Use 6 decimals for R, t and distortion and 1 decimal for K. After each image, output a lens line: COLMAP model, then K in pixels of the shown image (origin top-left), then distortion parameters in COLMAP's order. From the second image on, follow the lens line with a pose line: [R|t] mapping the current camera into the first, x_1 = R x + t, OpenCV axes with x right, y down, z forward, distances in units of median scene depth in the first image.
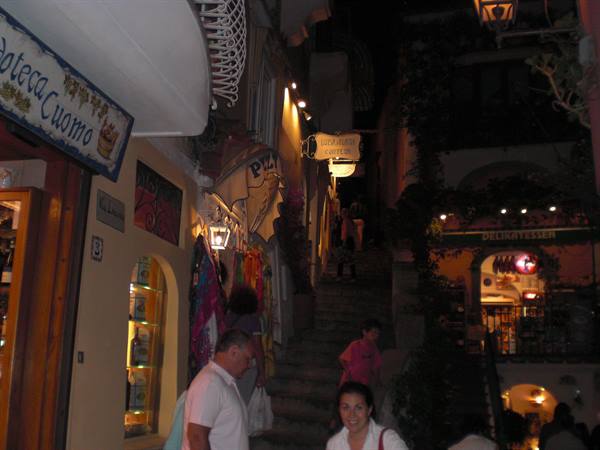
lens RADIAL K [[677.9, 0, 300.0], [0, 677.9, 225.0], [0, 0, 1]] dist [-0.062418, -0.218626]
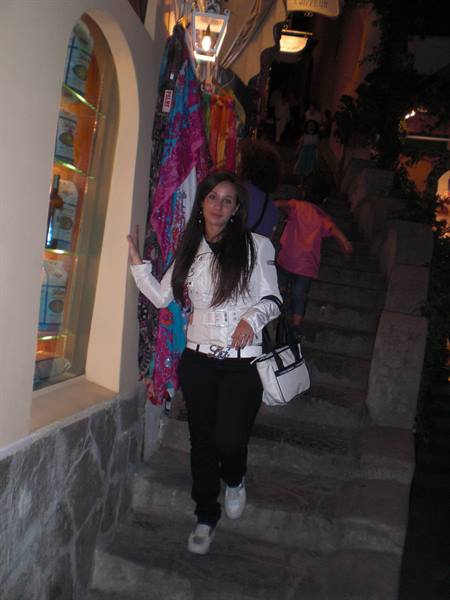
lens RADIAL K [[677.9, 0, 224.9], [0, 677.9, 284.5], [0, 0, 1]] dist [-0.062418, -0.218626]
pose [[0.992310, 0.099331, 0.073852, -0.125125], [-0.113193, 0.969646, 0.216734, 0.093665], [-0.050082, -0.223427, 0.973433, 0.411904]]
